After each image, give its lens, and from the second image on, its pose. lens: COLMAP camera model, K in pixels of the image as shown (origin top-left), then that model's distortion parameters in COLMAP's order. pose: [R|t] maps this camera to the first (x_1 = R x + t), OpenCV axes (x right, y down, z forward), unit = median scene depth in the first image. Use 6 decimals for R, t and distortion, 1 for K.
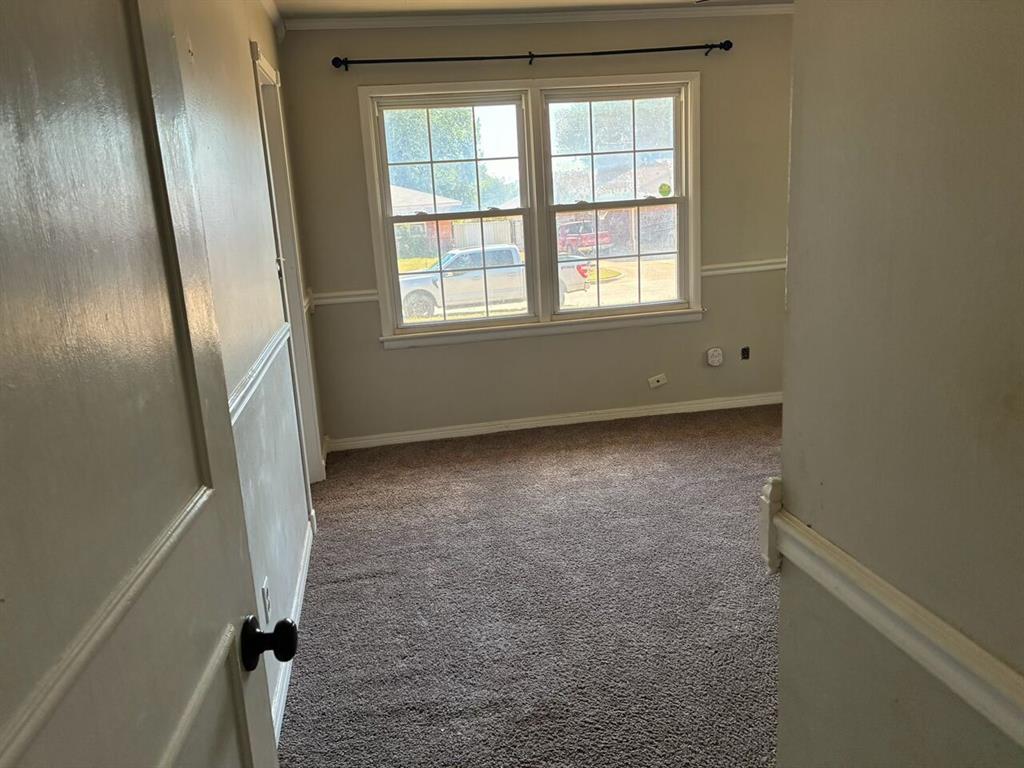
lens RADIAL K [[768.3, 0, 514.4], [0, 768.3, 381.0], [0, 0, 1]] dist [0.045327, -0.063782]
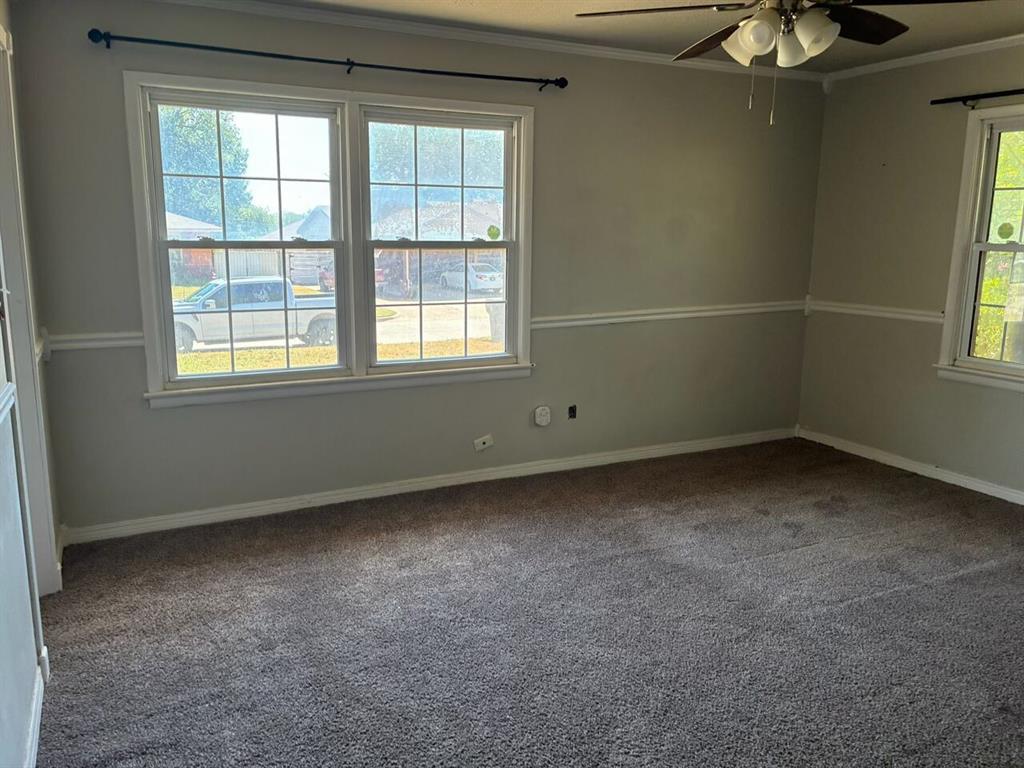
lens RADIAL K [[768.3, 0, 506.4], [0, 768.3, 383.5], [0, 0, 1]] dist [0.045327, -0.063782]
pose [[0.957783, 0.014579, 0.287123, -0.051188], [-0.001823, 0.999001, -0.044641, -0.033774], [-0.287487, 0.042233, 0.956853, 0.156276]]
